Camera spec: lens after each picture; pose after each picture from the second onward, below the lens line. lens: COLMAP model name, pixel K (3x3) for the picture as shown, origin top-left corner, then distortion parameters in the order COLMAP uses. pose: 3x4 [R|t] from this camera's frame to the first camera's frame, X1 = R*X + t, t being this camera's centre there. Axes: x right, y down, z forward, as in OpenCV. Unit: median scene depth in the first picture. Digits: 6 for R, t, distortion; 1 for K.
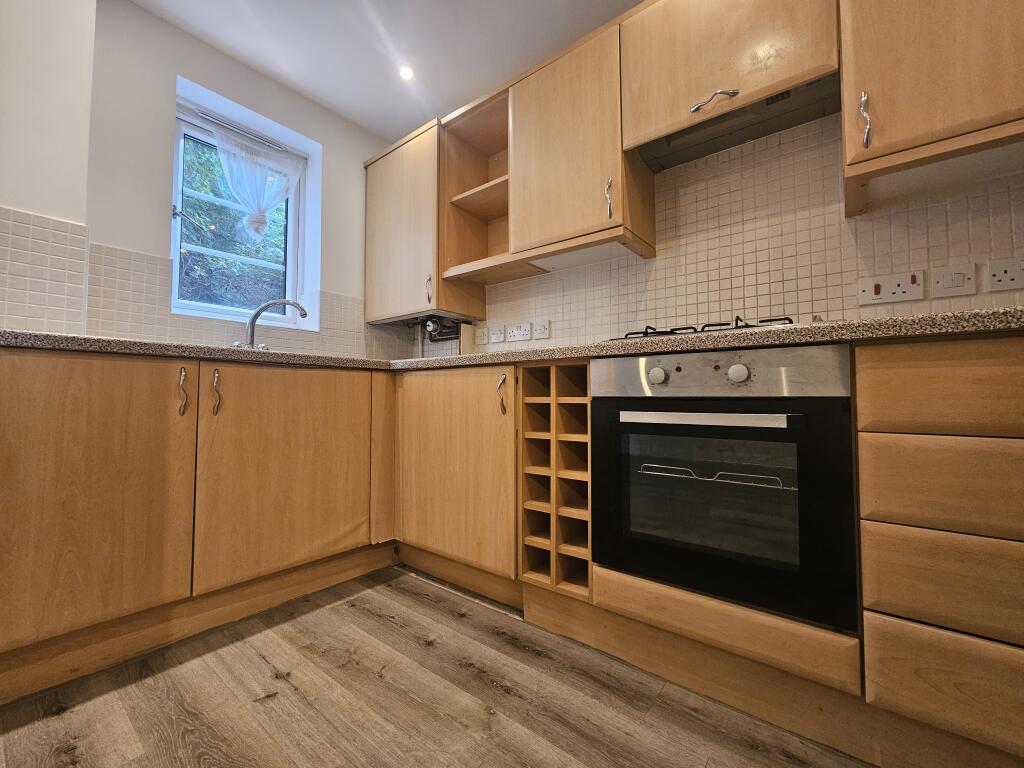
lens RADIAL K [[423.8, 0, 512.6], [0, 423.8, 379.1], [0, 0, 1]] dist [0.003425, -0.000076]
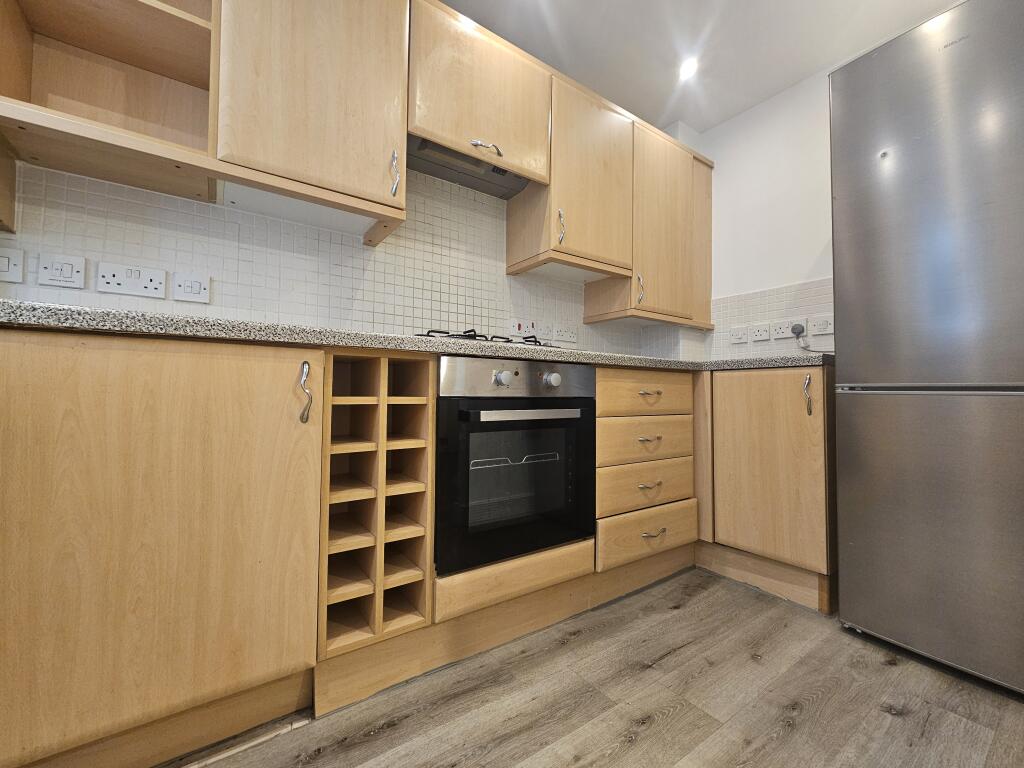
lens RADIAL K [[423.8, 0, 512.5], [0, 423.8, 379.1], [0, 0, 1]] dist [0.003425, -0.000076]
pose [[0.285695, 0.036241, 0.957635, -0.562318], [-0.047736, 0.998582, -0.023550, 0.015673], [-0.957131, -0.038986, 0.287020, 0.509042]]
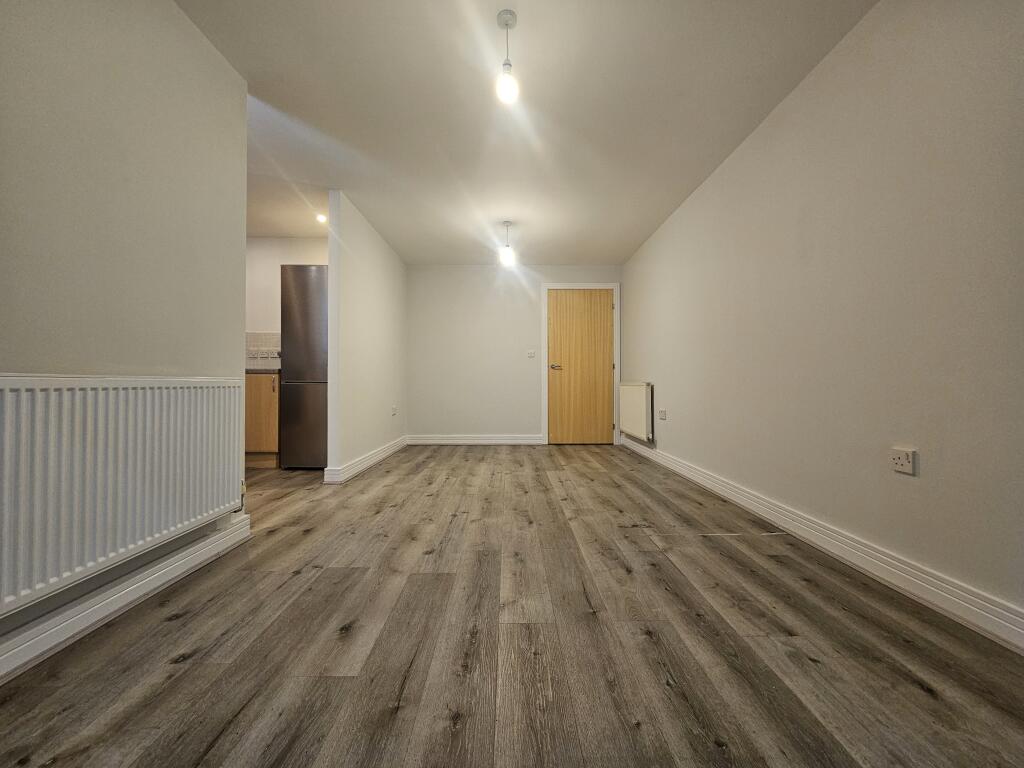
lens RADIAL K [[423.8, 0, 507.1], [0, 423.8, 382.1], [0, 0, 1]] dist [0.003425, -0.000076]
pose [[-0.615870, 0.001789, 0.787846, -2.338803], [-0.035028, 0.998946, -0.029650, 0.007423], [-0.787069, -0.045858, -0.615159, 0.593856]]
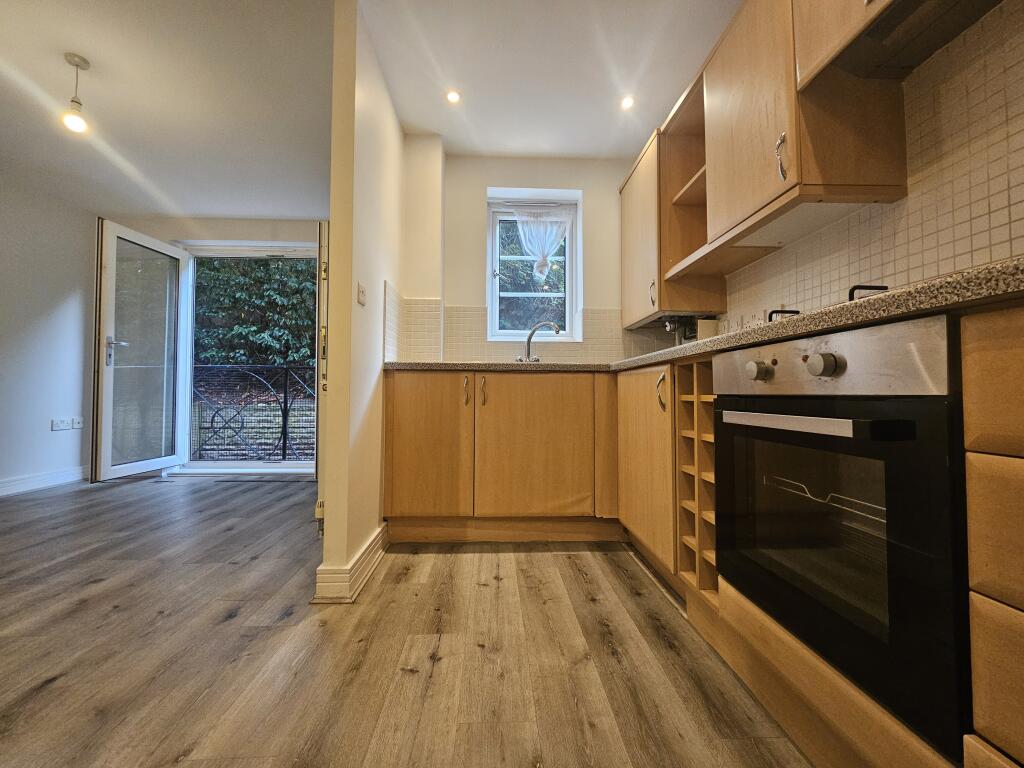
lens RADIAL K [[423.8, 0, 510.6], [0, 423.8, 379.0], [0, 0, 1]] dist [0.003425, -0.000076]
pose [[0.654208, -0.025252, -0.755893, 0.518587], [0.029422, 0.999536, -0.007928, 0.000953], [0.755742, -0.017054, 0.654648, 0.044593]]
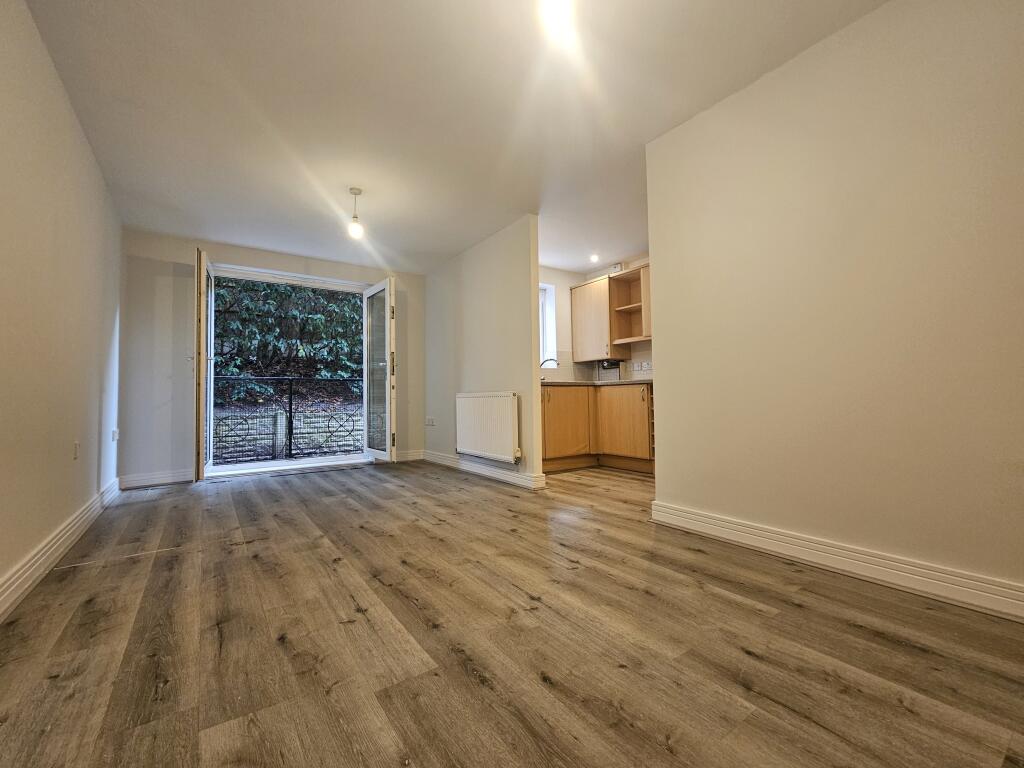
lens RADIAL K [[423.8, 0, 517.2], [0, 423.8, 385.8], [0, 0, 1]] dist [0.003425, -0.000076]
pose [[0.961060, -0.024960, -0.275212, -0.049493], [0.029556, 0.999484, 0.012566, -0.082215], [0.274756, -0.020211, 0.961302, -1.938783]]
